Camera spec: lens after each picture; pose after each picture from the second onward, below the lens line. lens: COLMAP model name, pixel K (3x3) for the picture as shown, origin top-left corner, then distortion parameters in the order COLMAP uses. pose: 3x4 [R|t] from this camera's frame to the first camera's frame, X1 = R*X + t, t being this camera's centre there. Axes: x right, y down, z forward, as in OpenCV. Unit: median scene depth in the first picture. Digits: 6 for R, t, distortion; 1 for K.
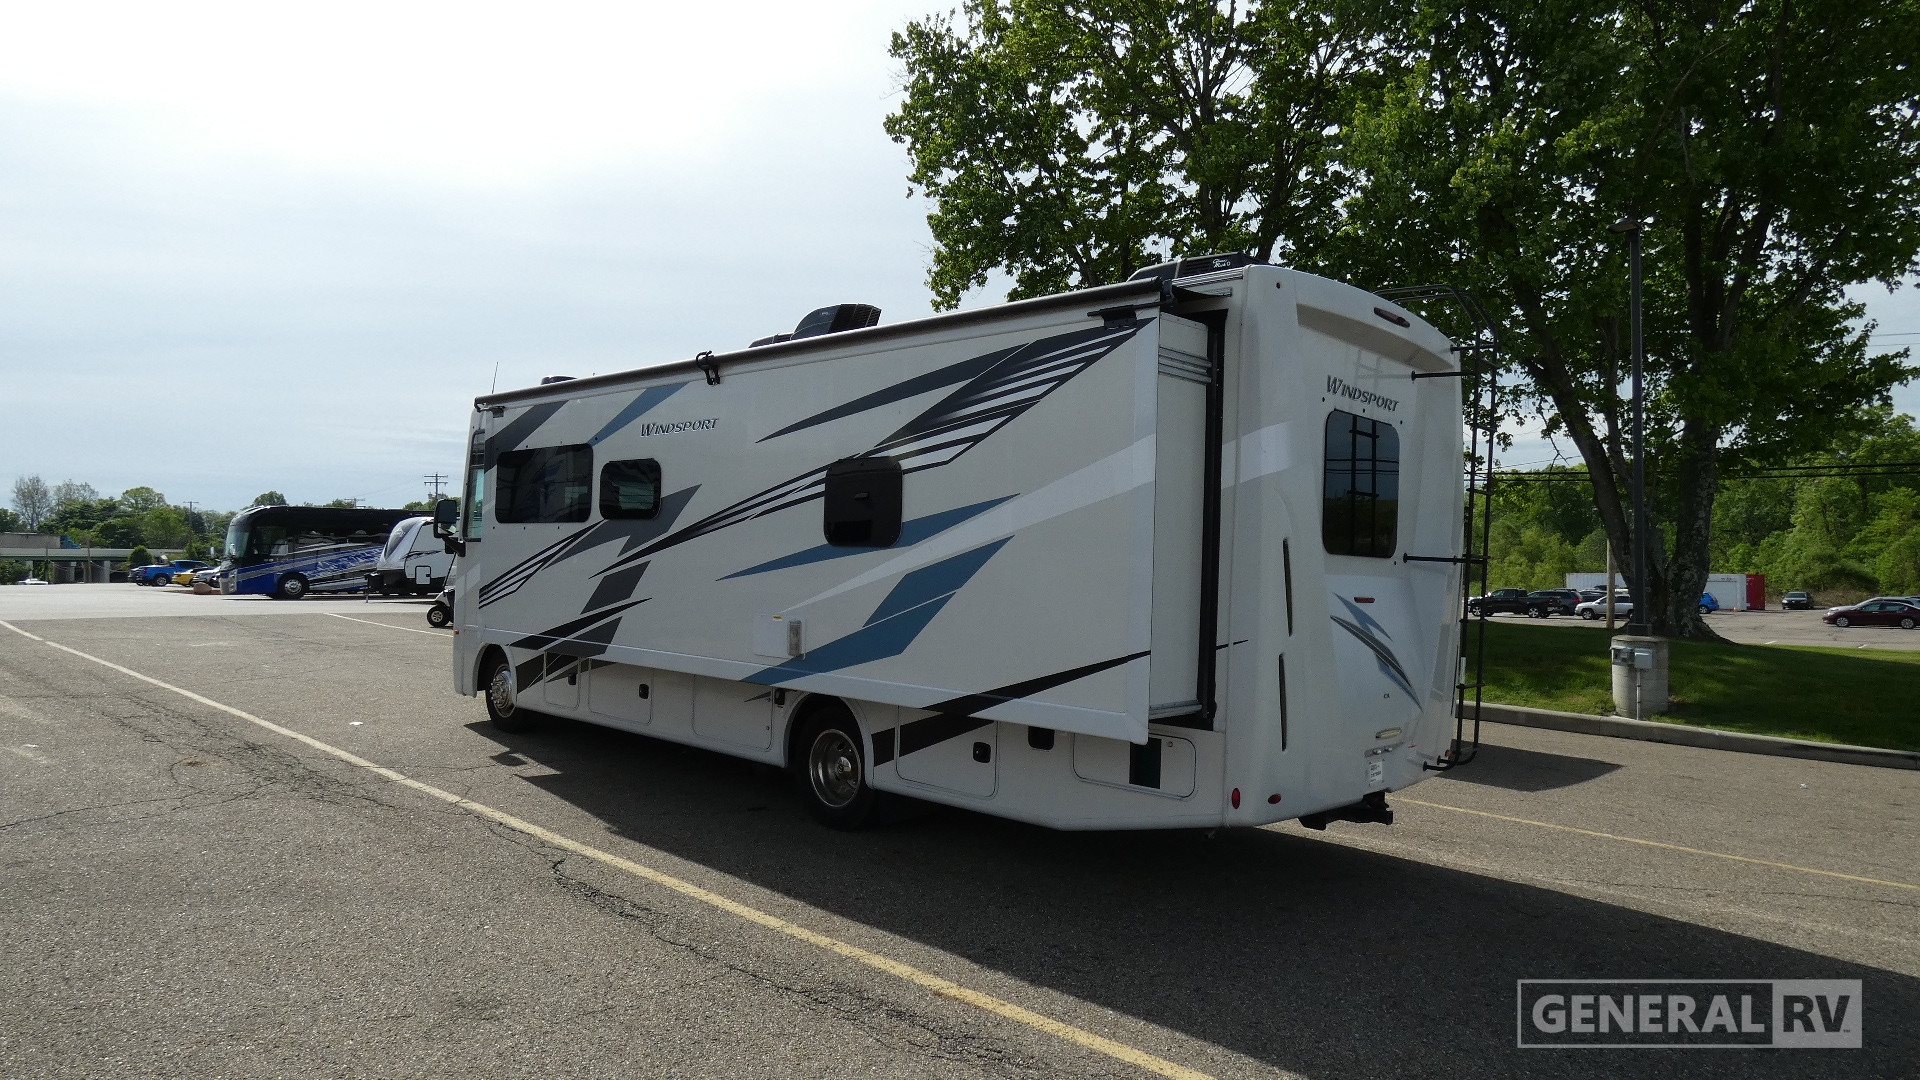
lens RADIAL K [[1143.0, 0, 960.6], [0, 1143.0, 534.6], [0, 0, 1]] dist [-0.005399, 0.000887]
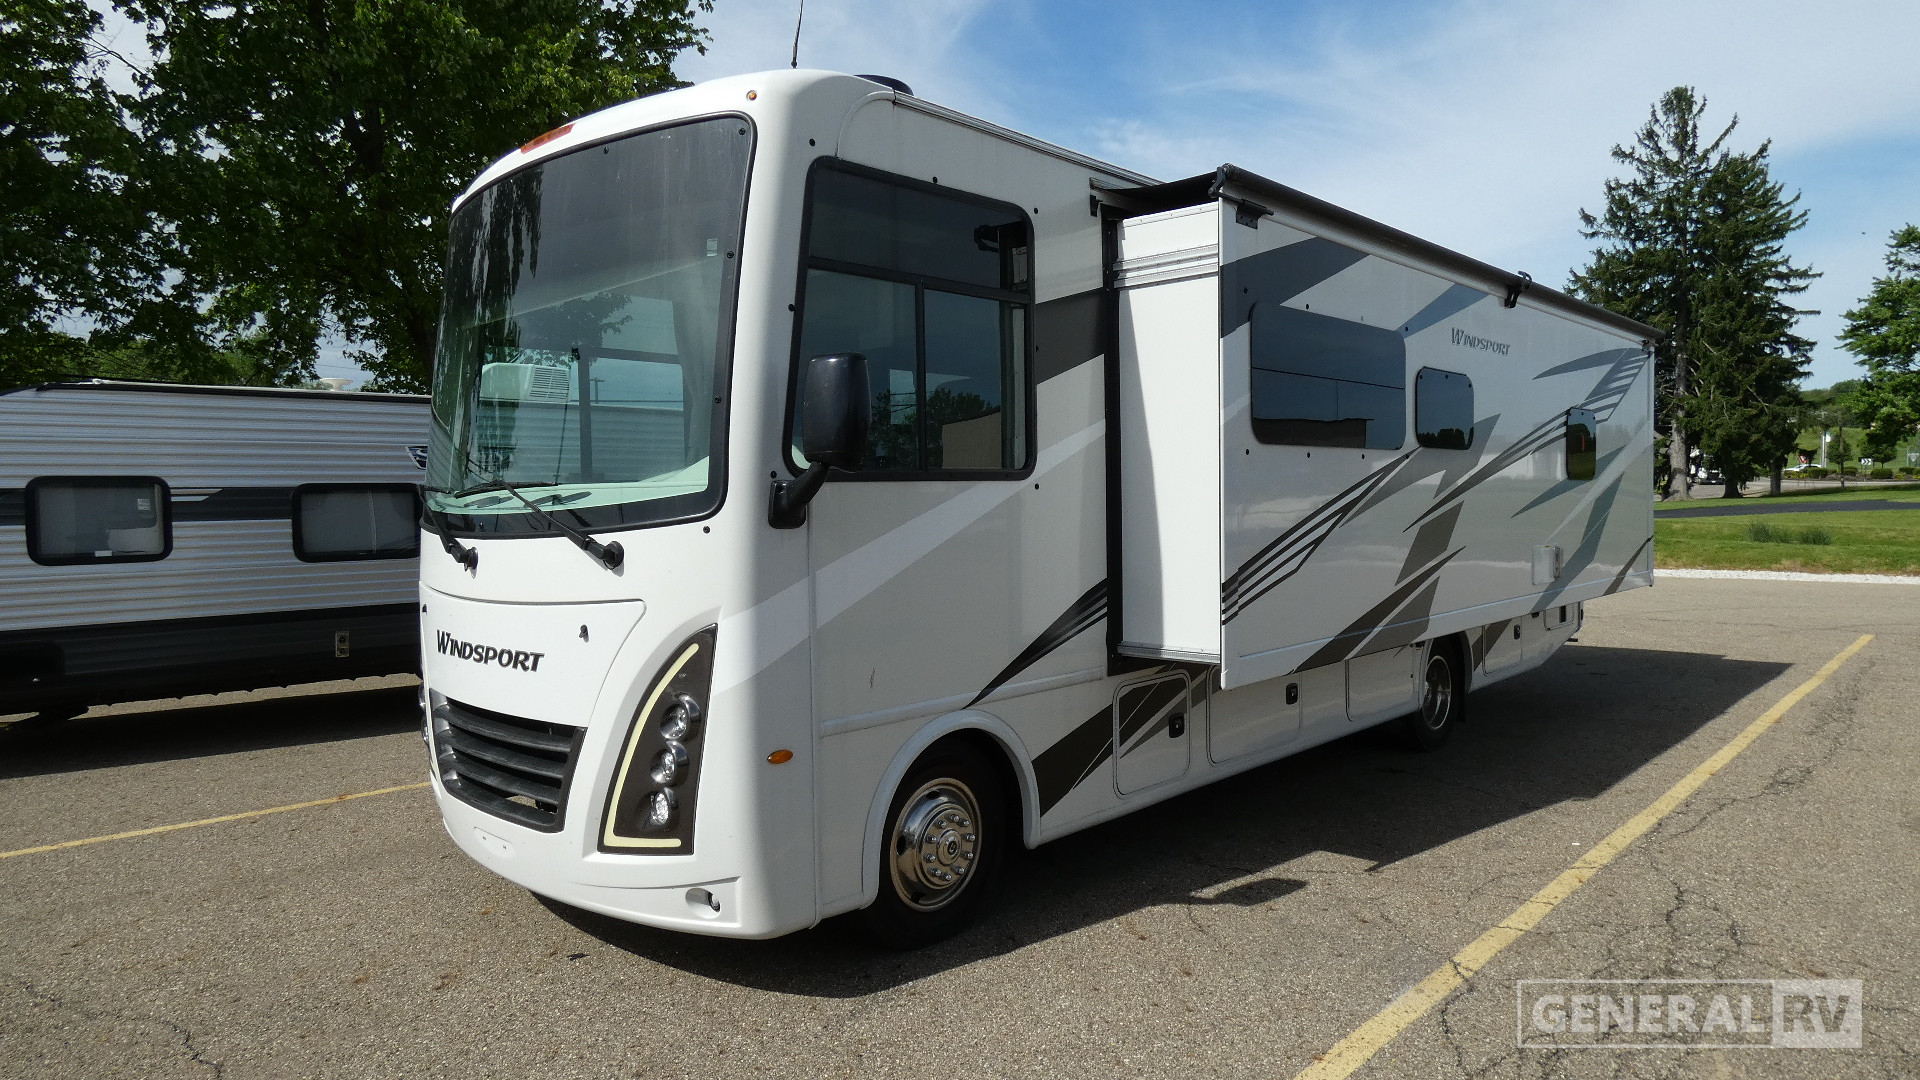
lens RADIAL K [[1143.0, 0, 960.3], [0, 1143.0, 543.6], [0, 0, 1]] dist [-0.005399, 0.000887]
pose [[0.029767, -0.062429, 0.997605, -1.053491], [-0.004546, 0.998029, 0.062591, 0.003536], [-0.999547, -0.006398, 0.029424, 1.282088]]
